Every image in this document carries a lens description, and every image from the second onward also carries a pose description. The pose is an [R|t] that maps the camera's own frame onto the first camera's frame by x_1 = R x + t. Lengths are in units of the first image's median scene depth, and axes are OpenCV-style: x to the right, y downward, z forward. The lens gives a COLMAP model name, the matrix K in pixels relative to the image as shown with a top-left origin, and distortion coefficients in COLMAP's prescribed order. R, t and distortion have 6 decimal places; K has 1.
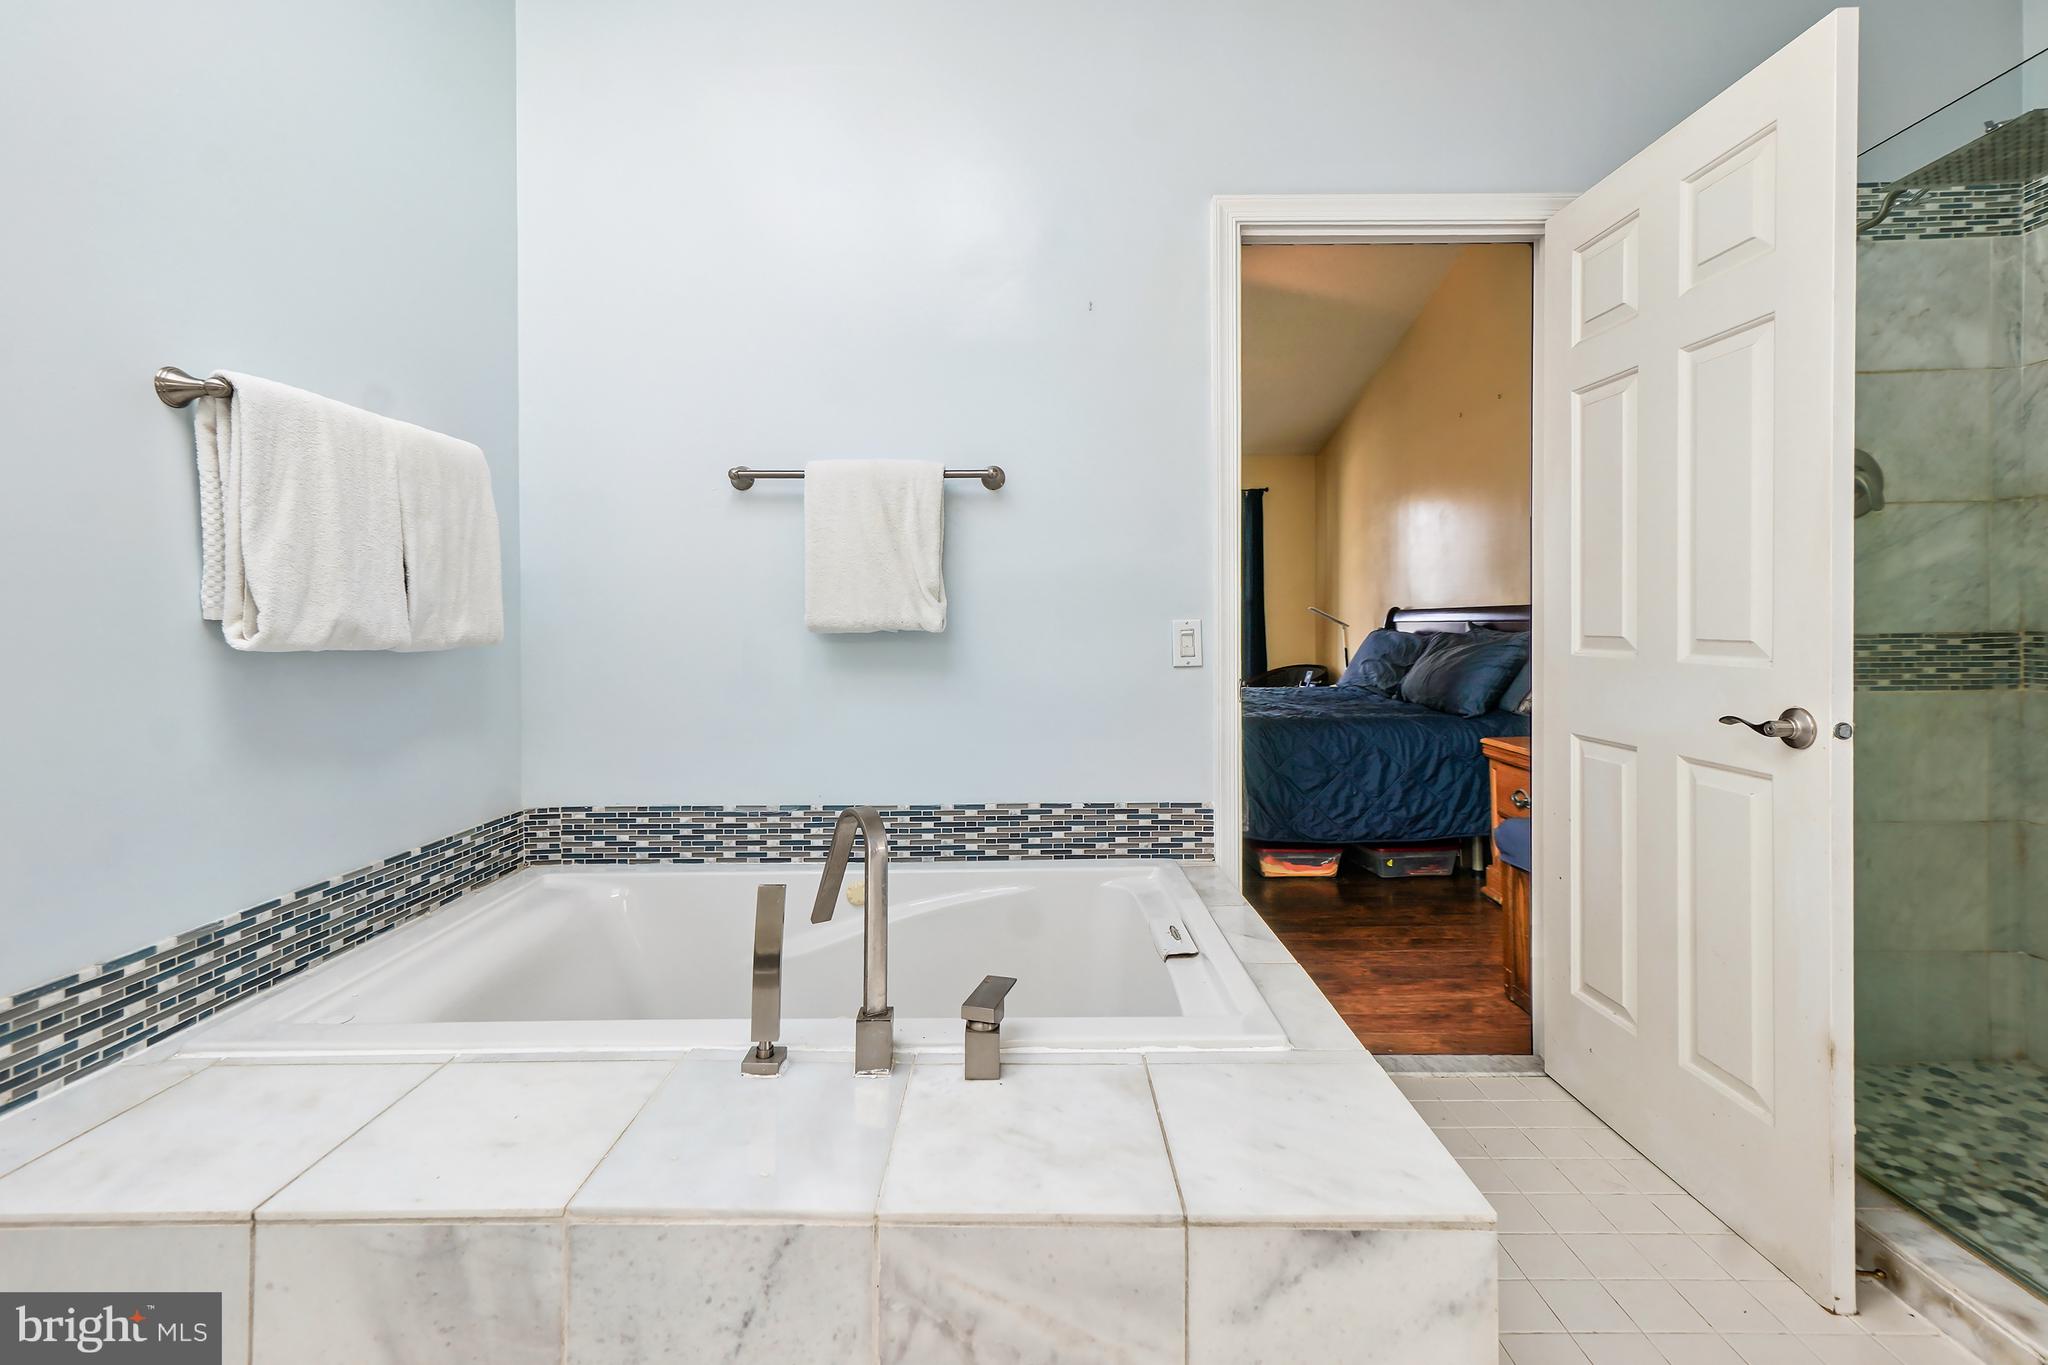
lens RADIAL K [[914.2, 0, 1022.0], [0, 914.2, 628.5], [0, 0, 1]] dist [0.028936, -0.000236]
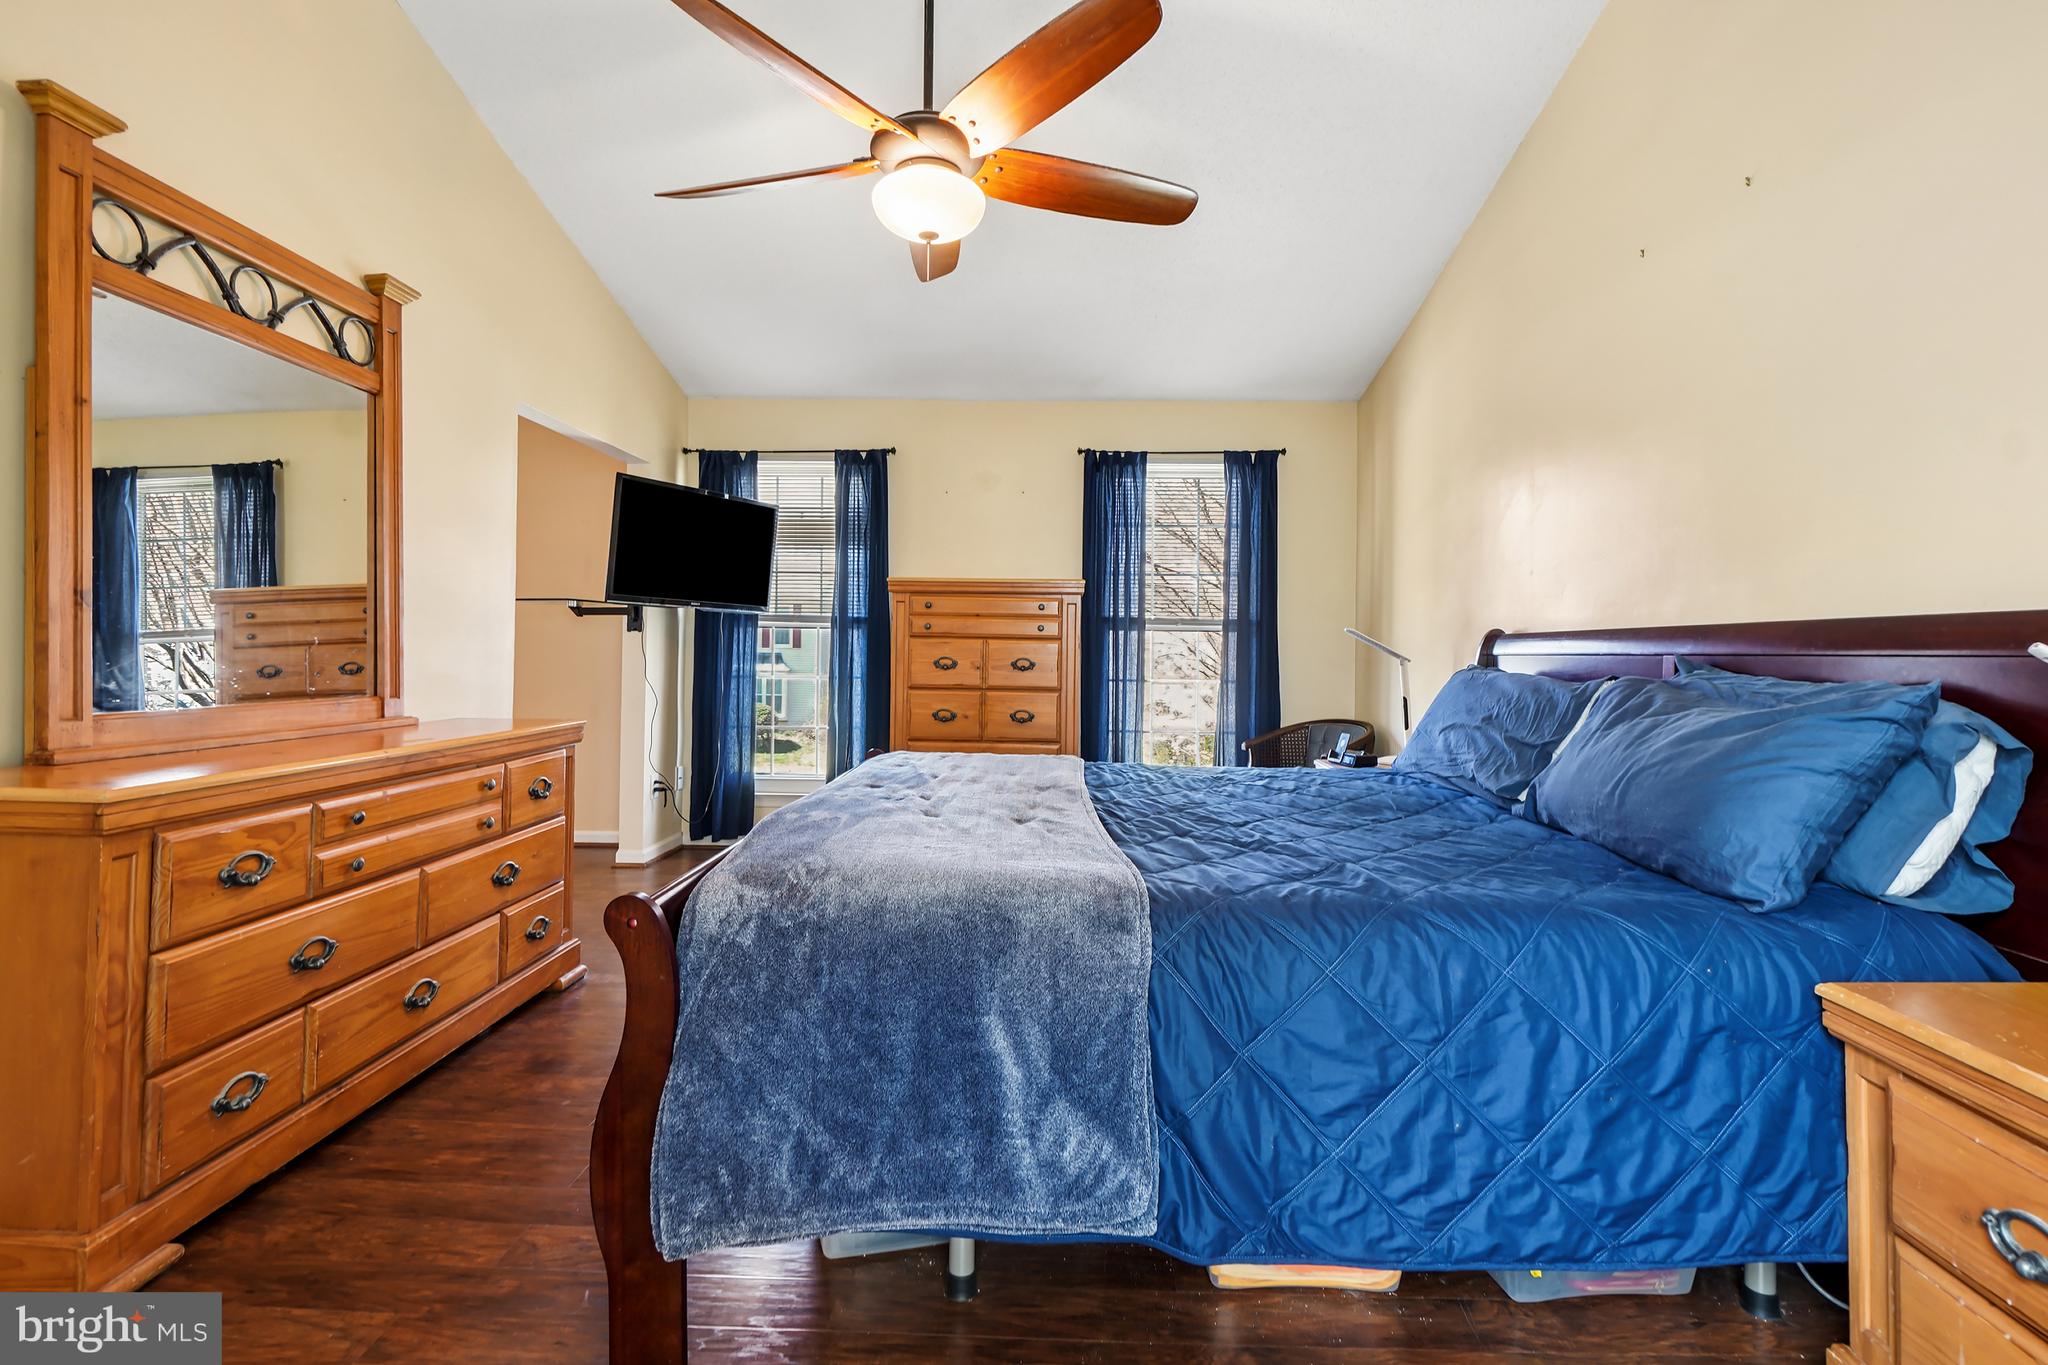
lens RADIAL K [[949.2, 0, 1026.5], [0, 949.2, 635.7], [0, 0, 1]] dist [-0.002596, -0.000469]
pose [[0.999510, 0.020155, -0.023941, 0.199255], [-0.020709, 0.999518, -0.023129, 0.000784], [0.023463, 0.023613, 0.999446, 0.622023]]
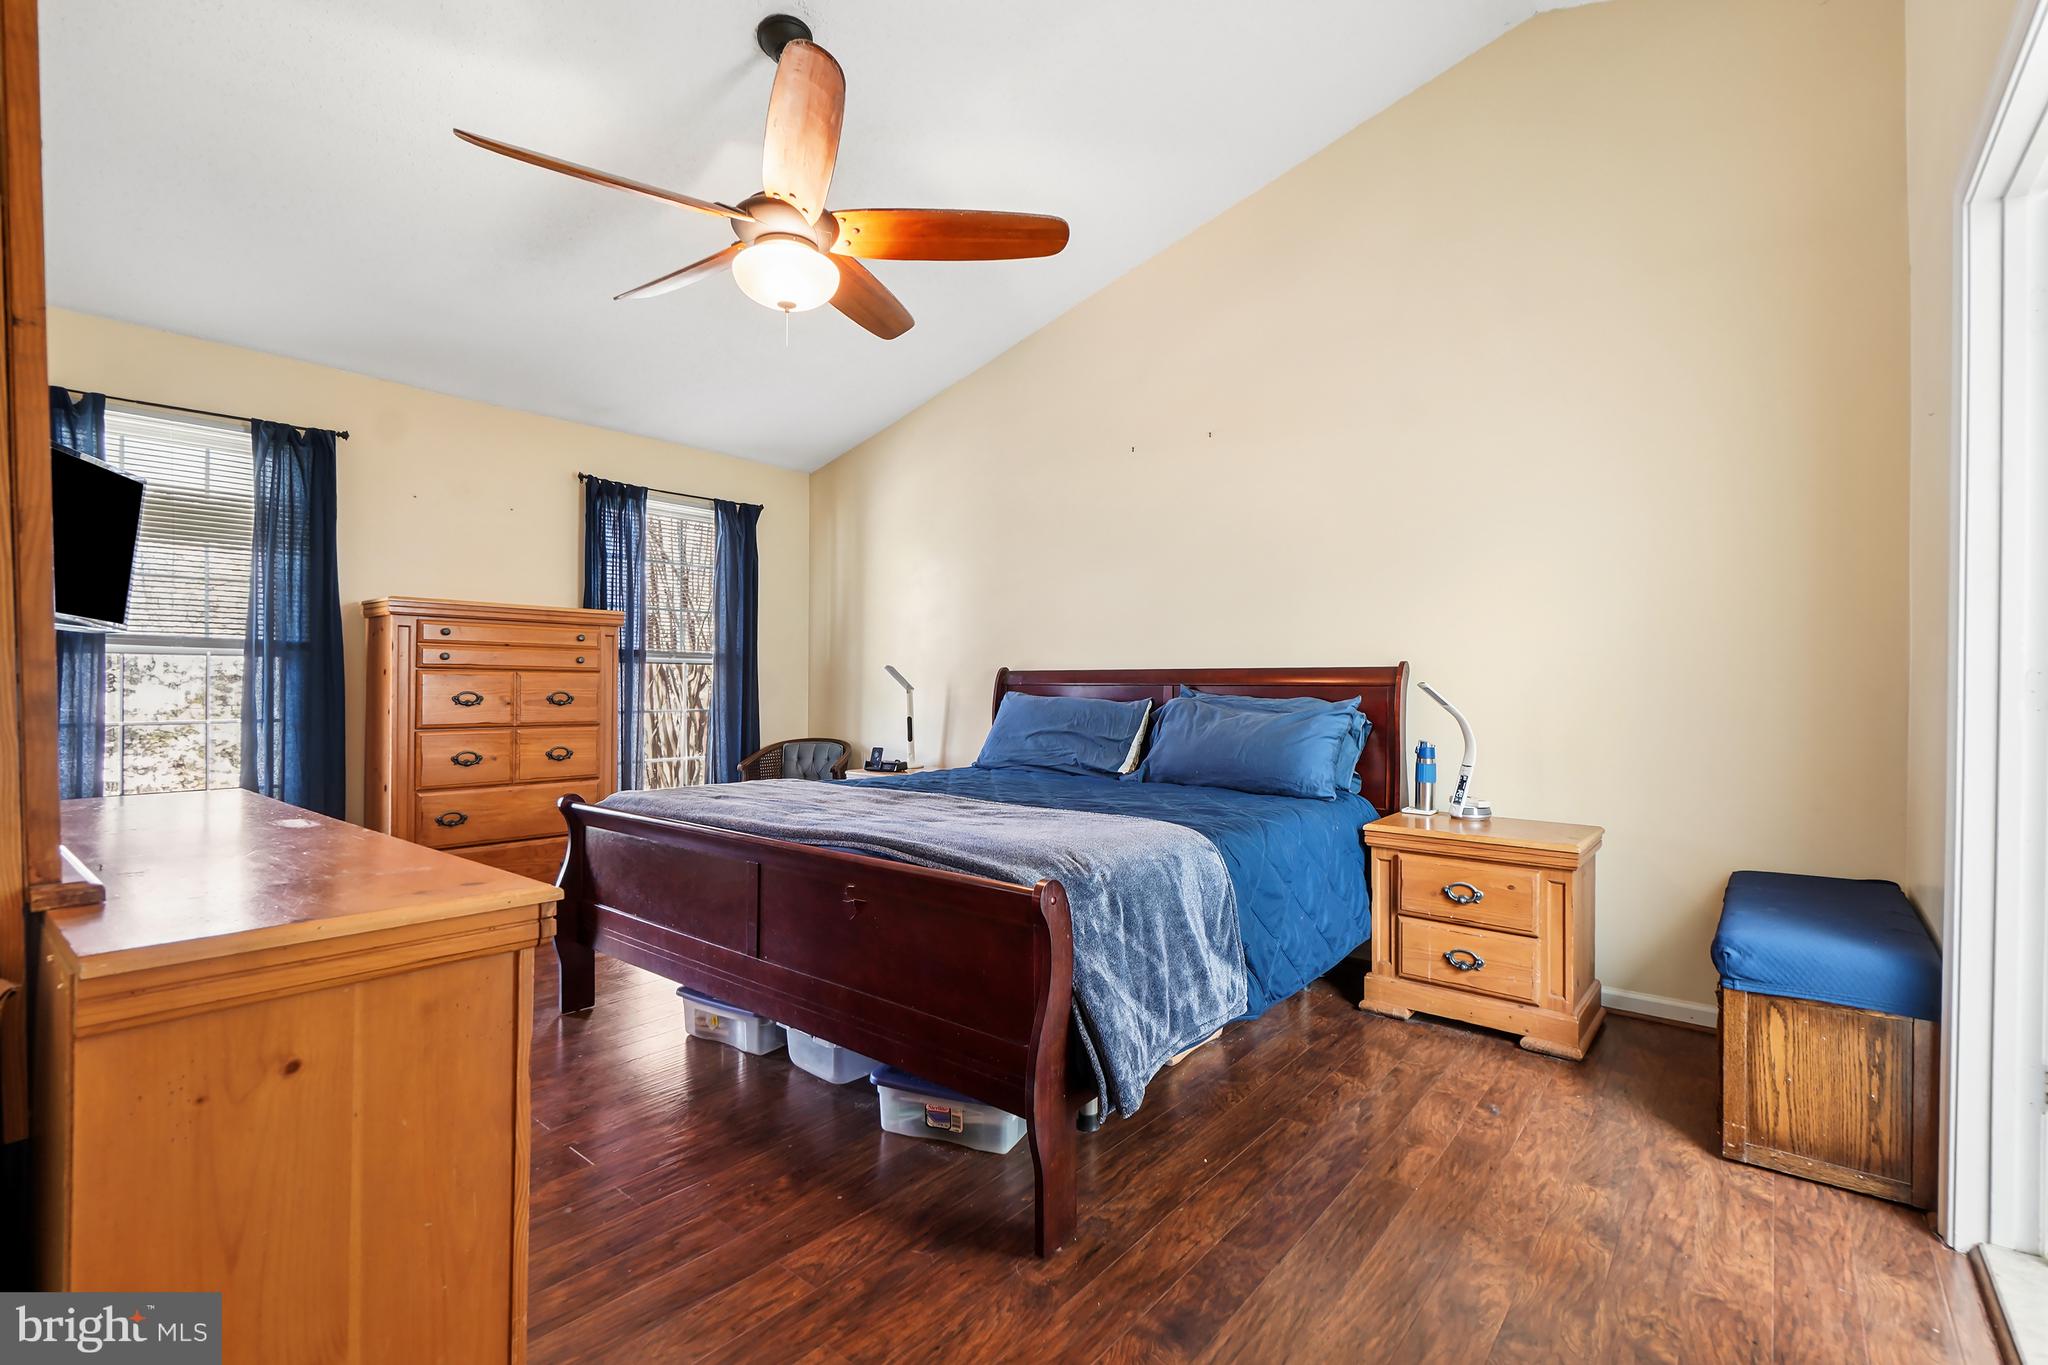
lens RADIAL K [[905.9, 0, 1027.3], [0, 905.9, 689.9], [0, 0, 1]] dist [-0.003602, -0.000752]
pose [[0.635496, 0.007102, 0.772071, -0.332446], [-0.004546, 0.999975, -0.005456, 0.002444], [-0.772091, -0.000043, 0.635512, 0.708555]]
